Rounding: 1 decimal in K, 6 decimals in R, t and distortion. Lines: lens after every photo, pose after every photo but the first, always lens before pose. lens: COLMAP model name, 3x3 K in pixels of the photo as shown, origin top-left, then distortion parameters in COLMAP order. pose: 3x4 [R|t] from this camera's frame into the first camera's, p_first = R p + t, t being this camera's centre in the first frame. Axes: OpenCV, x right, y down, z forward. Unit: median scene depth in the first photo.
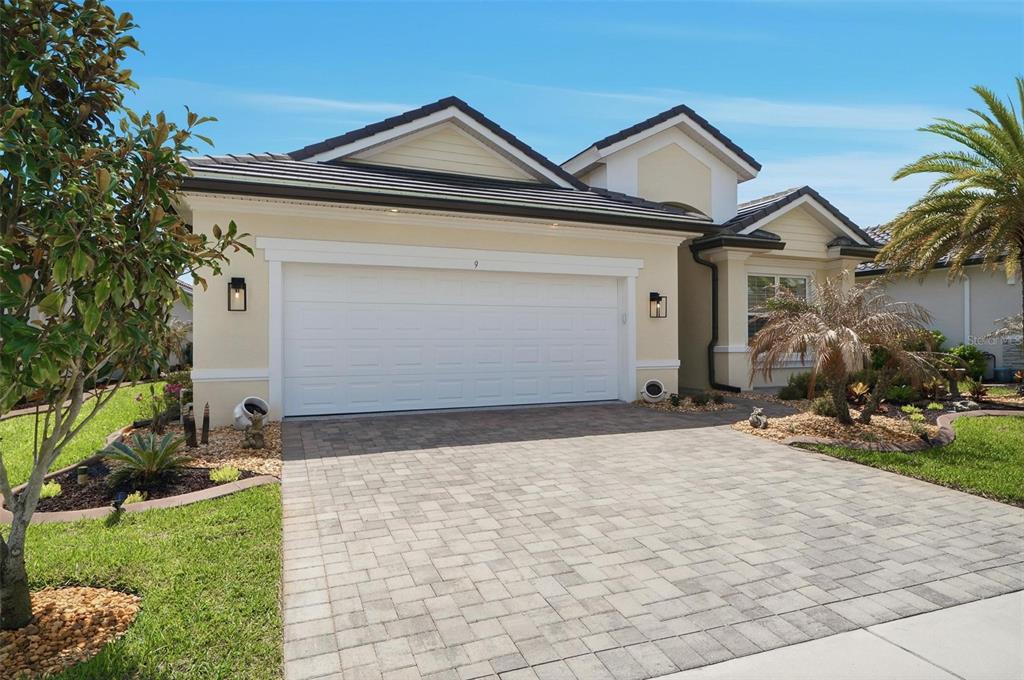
lens RADIAL K [[566.3, 0, 513.1], [0, 566.3, 339.9], [0, 0, 1]] dist [-0.002258, 0.000837]
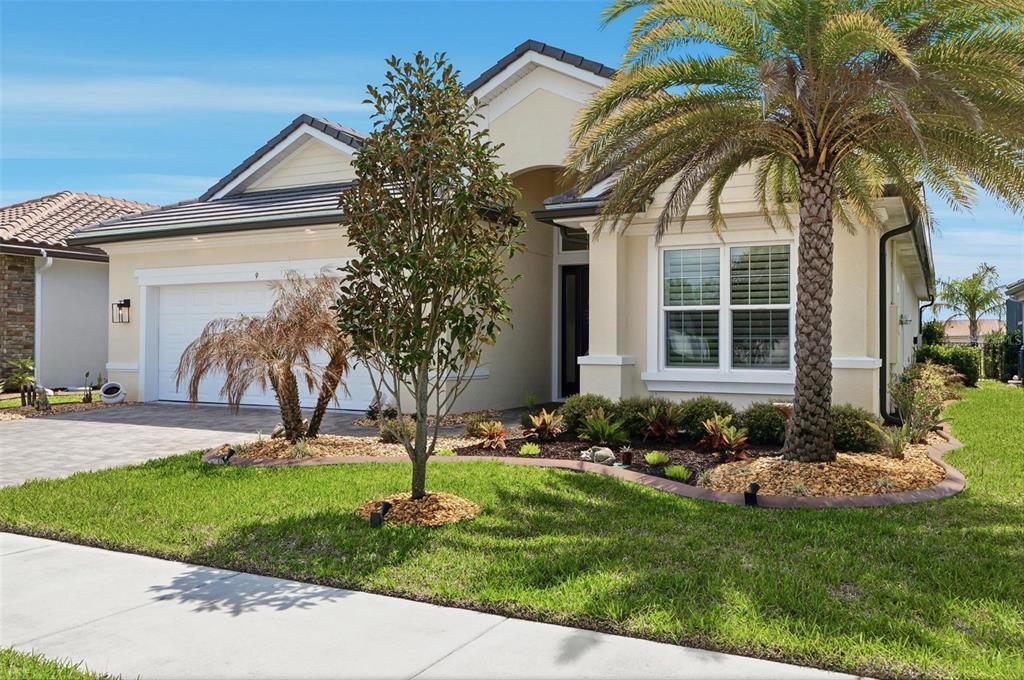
lens RADIAL K [[804.2, 0, 517.2], [0, 804.2, 338.6], [0, 0, 1]] dist [0.007954, 0.002829]
pose [[0.651310, 0.002389, -0.758808, 1.278185], [-0.005422, 0.999984, -0.001506, -0.009669], [0.758792, 0.005095, 0.651313, 0.318572]]
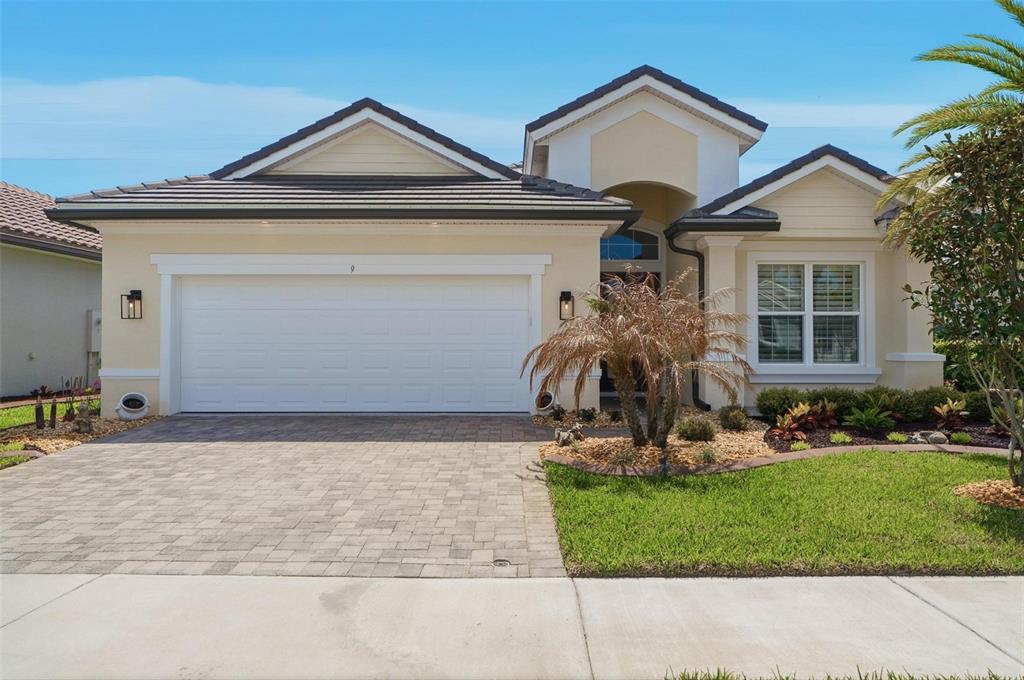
lens RADIAL K [[700.3, 0, 514.3], [0, 700.3, 339.8], [0, 0, 1]] dist [0.009063, 0.005827]
pose [[0.929411, 0.002396, -0.369039, 0.576029], [-0.004081, 0.999985, -0.003785, -0.004610], [0.369024, 0.005024, 0.929406, -0.038740]]
